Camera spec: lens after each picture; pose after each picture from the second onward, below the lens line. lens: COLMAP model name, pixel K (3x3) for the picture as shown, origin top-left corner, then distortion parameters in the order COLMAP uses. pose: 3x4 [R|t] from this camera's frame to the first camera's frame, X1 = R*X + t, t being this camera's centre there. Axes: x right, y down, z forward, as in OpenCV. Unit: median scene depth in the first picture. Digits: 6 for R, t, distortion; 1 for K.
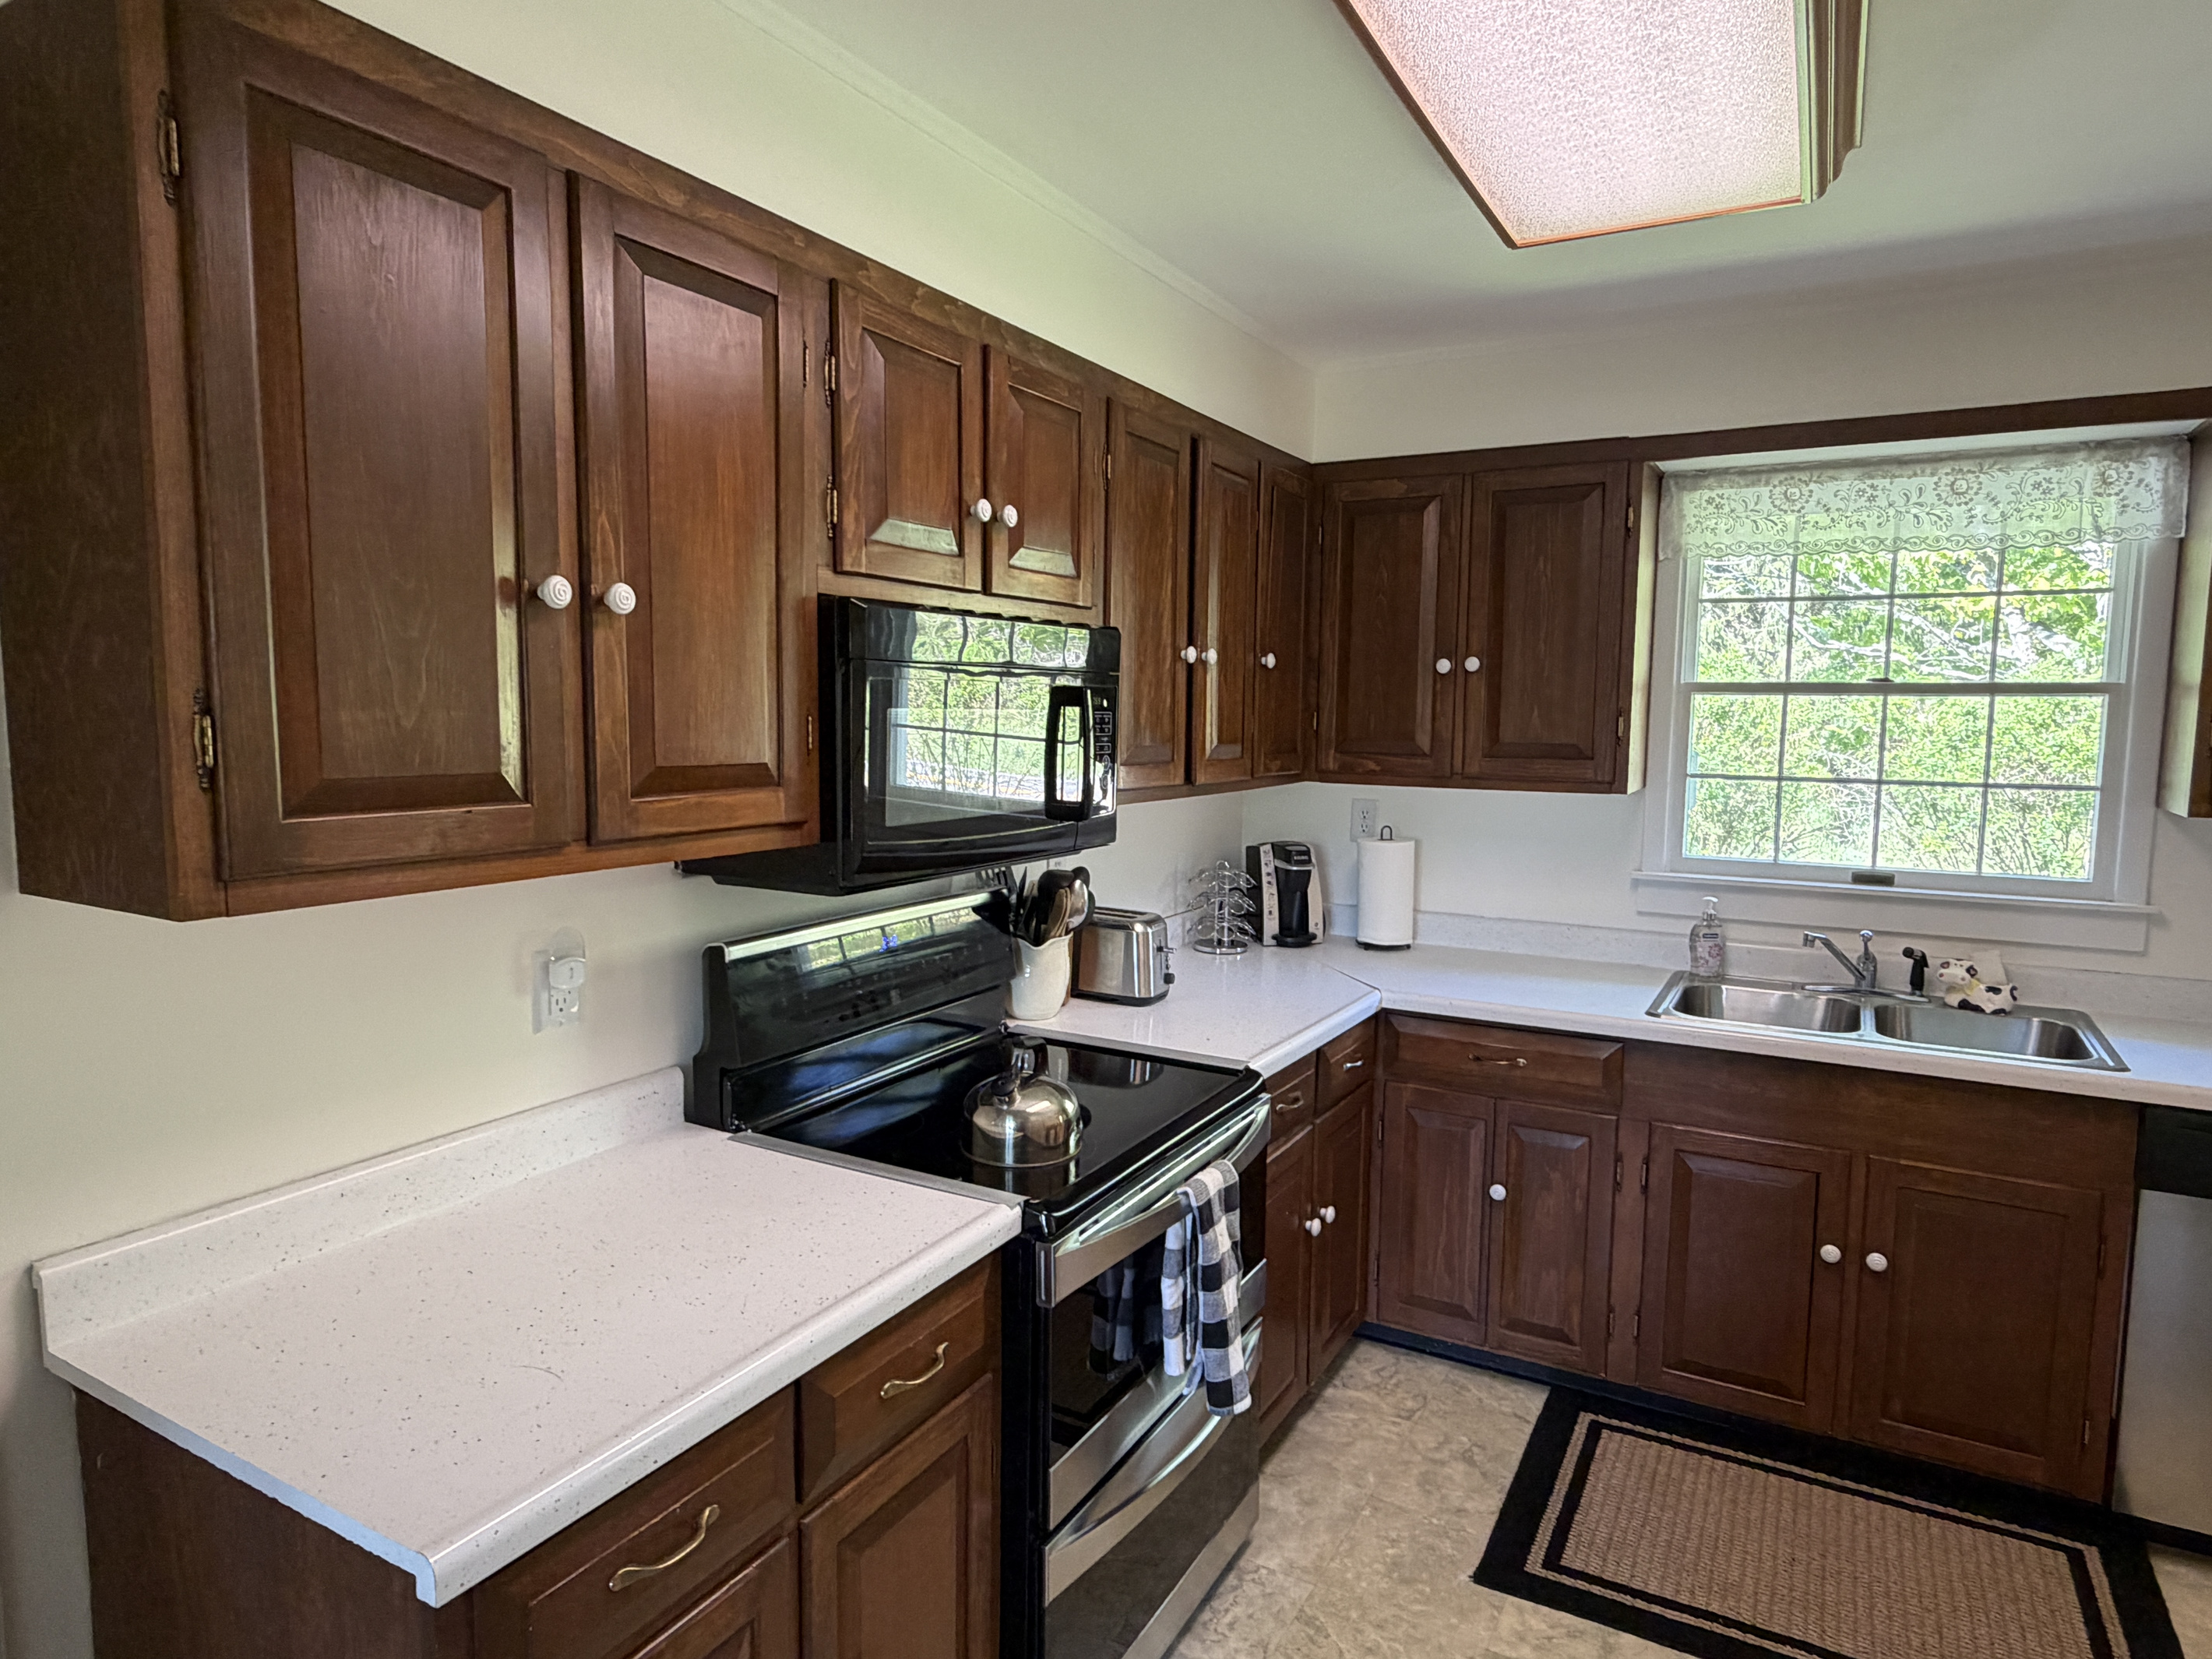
lens RADIAL K [[1298.9, 0, 1090.1], [0, 1298.9, 834.8], [0, 0, 1]] dist [-0.007194, 0.001221]
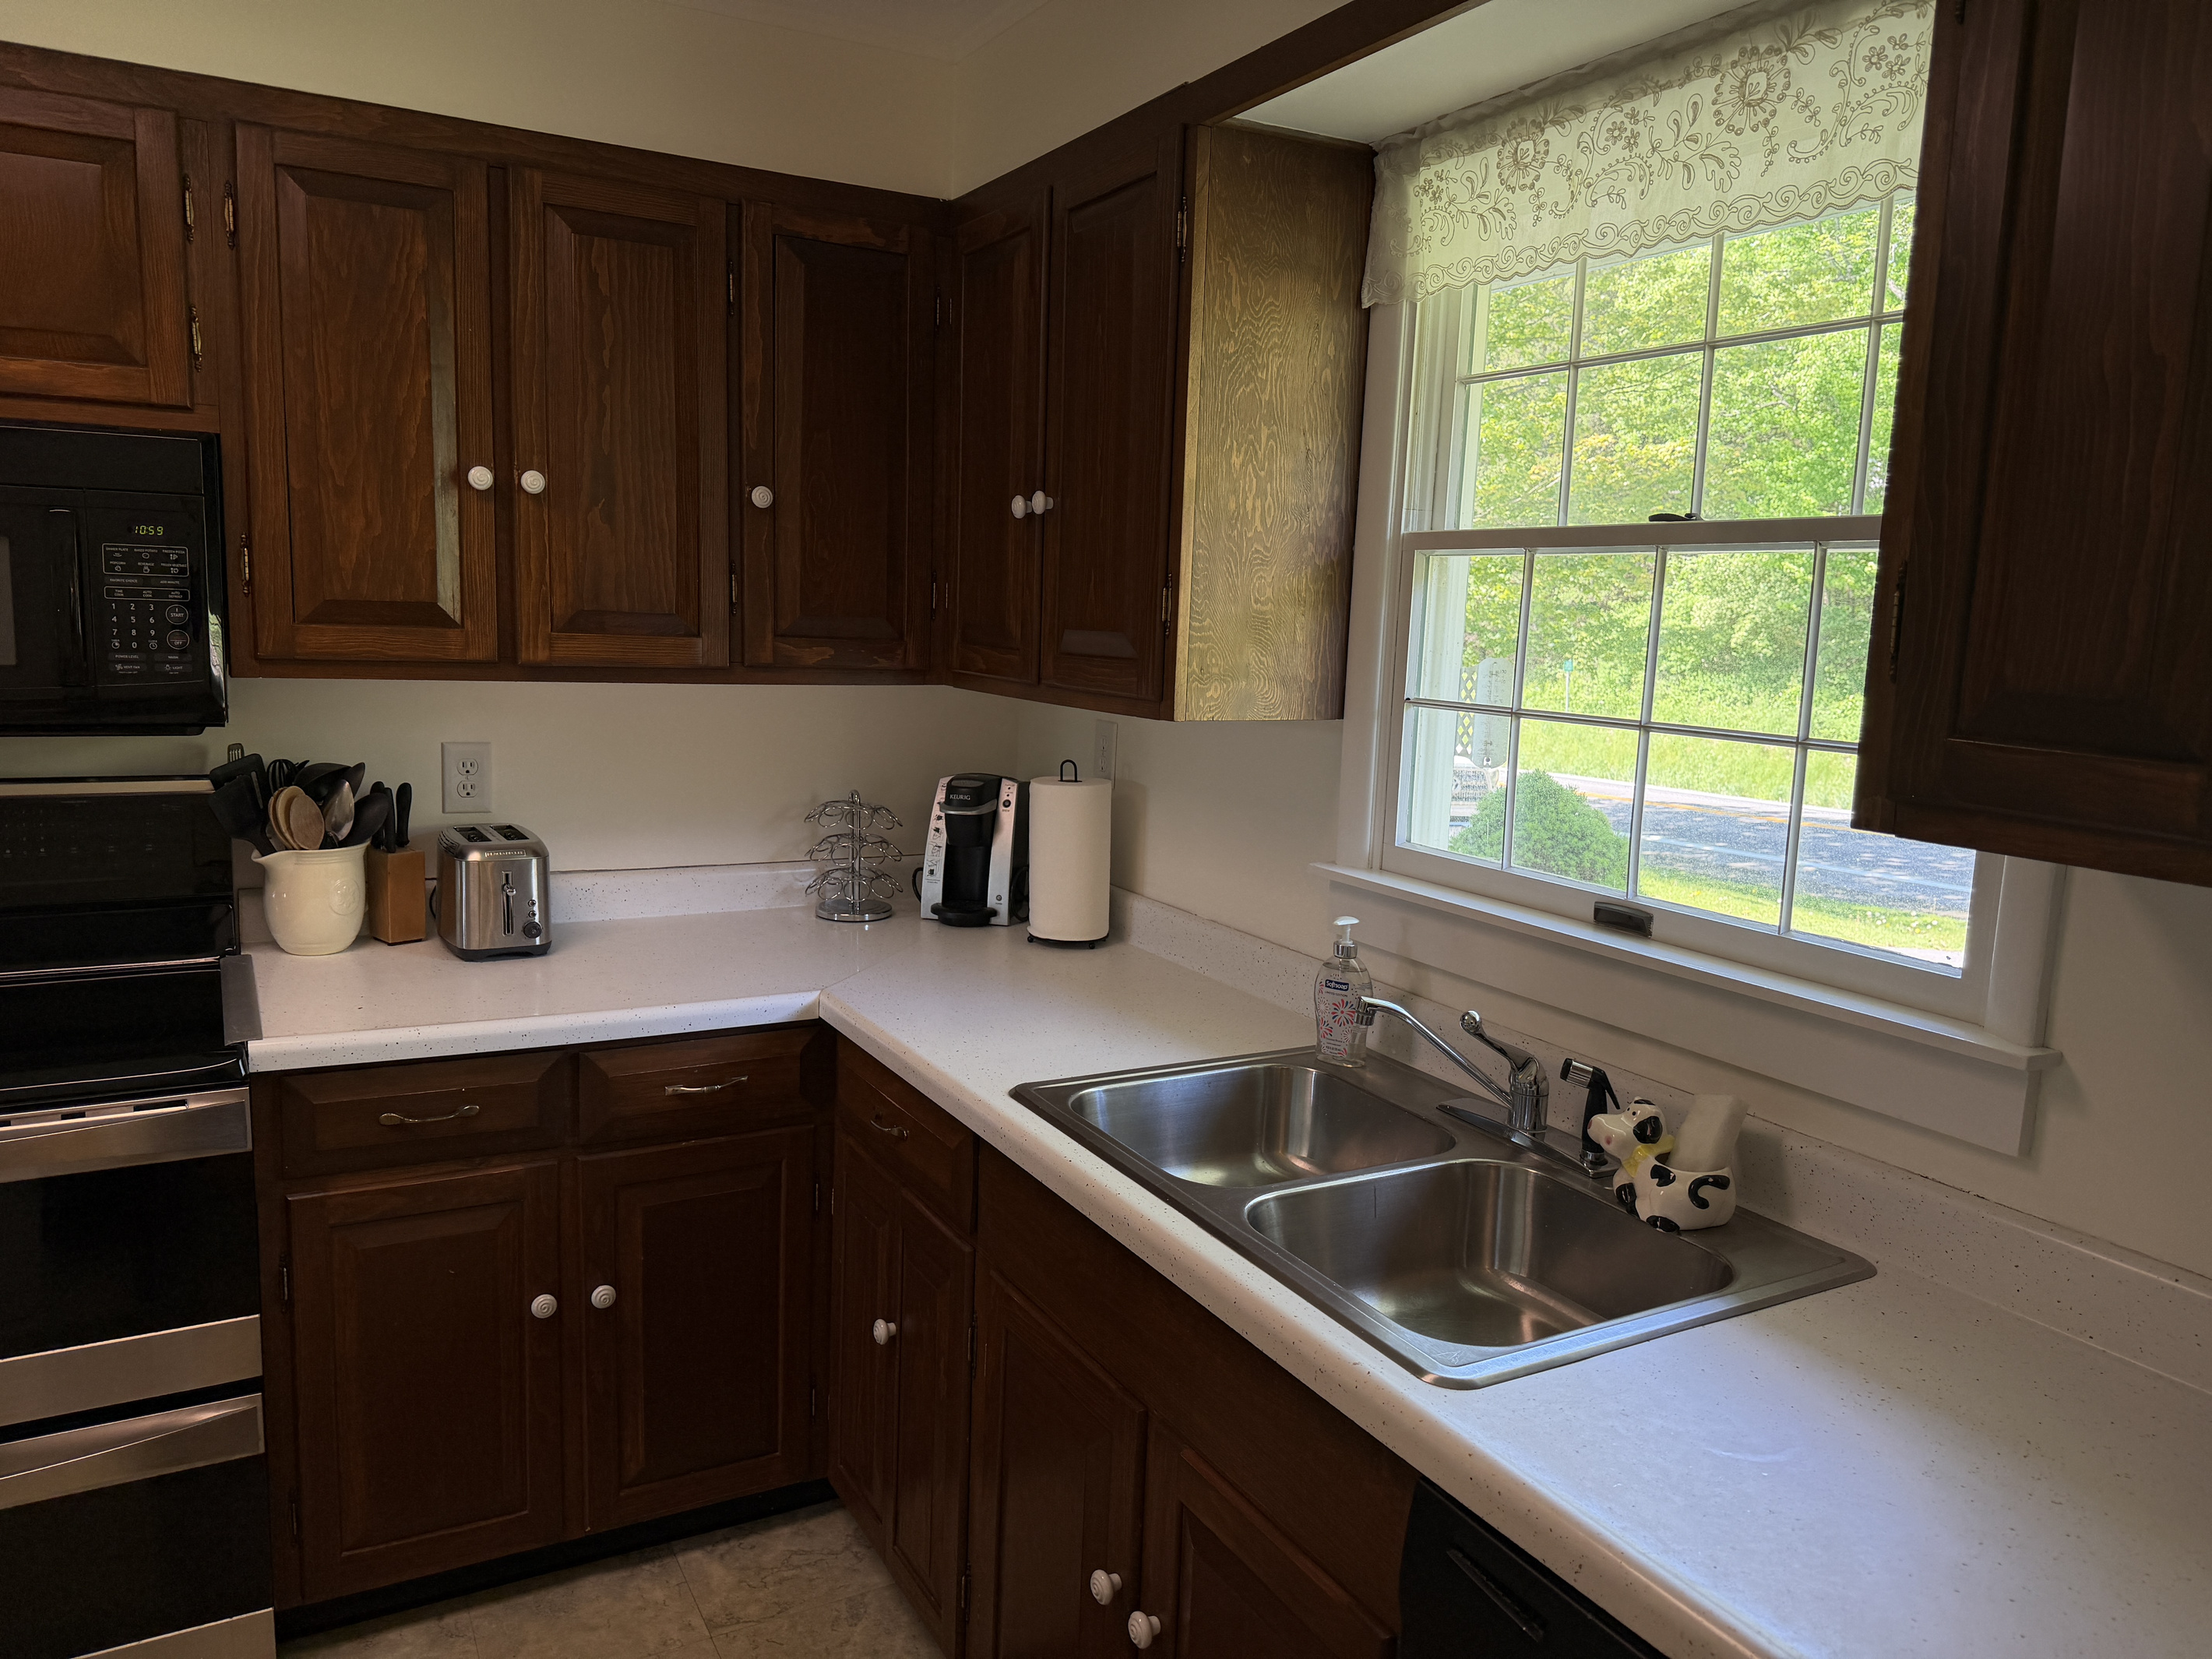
lens RADIAL K [[1555.3, 0, 1102.7], [0, 1555.3, 828.0], [0, 0, 1]] dist [0.074083, -0.106196]
pose [[0.861478, 0.094564, -0.498912, 0.782544], [-0.077881, 0.995488, 0.054206, -0.019890], [0.501787, -0.007842, 0.864956, 0.401519]]
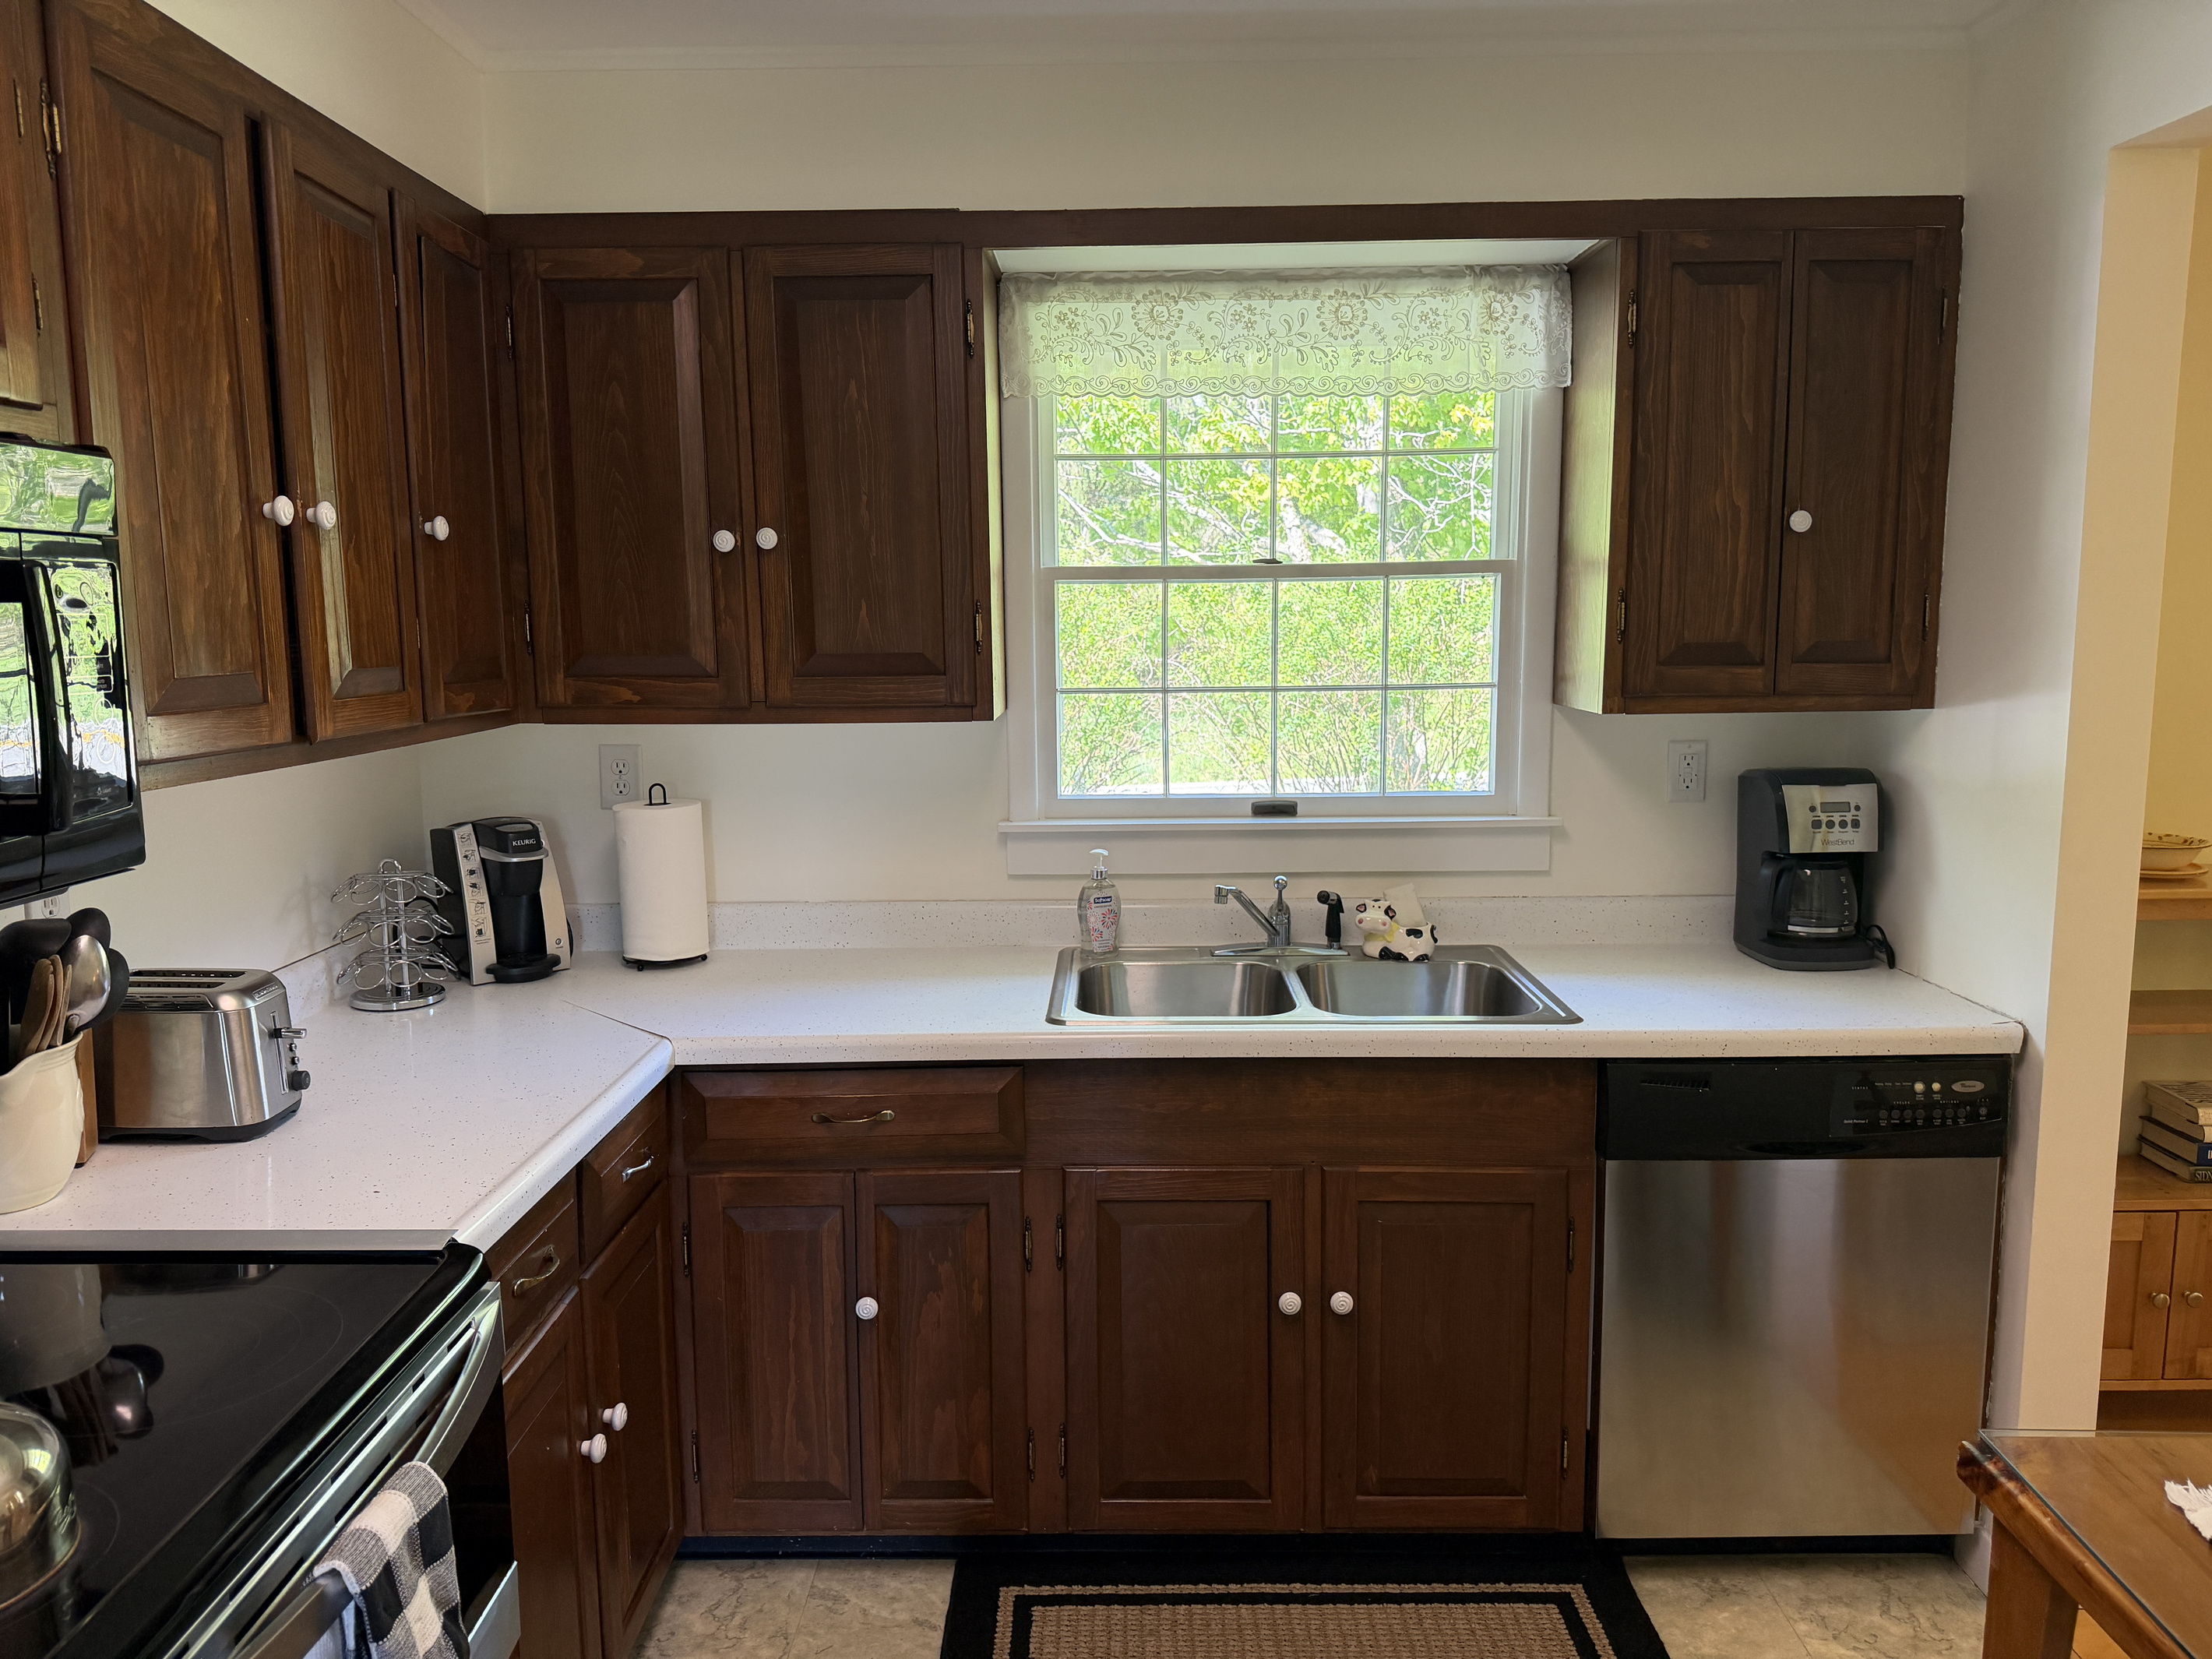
lens RADIAL K [[1555.3, 0, 1101.6], [0, 1555.3, 829.0], [0, 0, 1]] dist [0.074083, -0.106196]
pose [[0.868810, -0.085354, 0.487733, 0.040091], [0.067729, 0.996258, 0.053700, -0.013814], [-0.490492, -0.013622, 0.871340, 0.224262]]
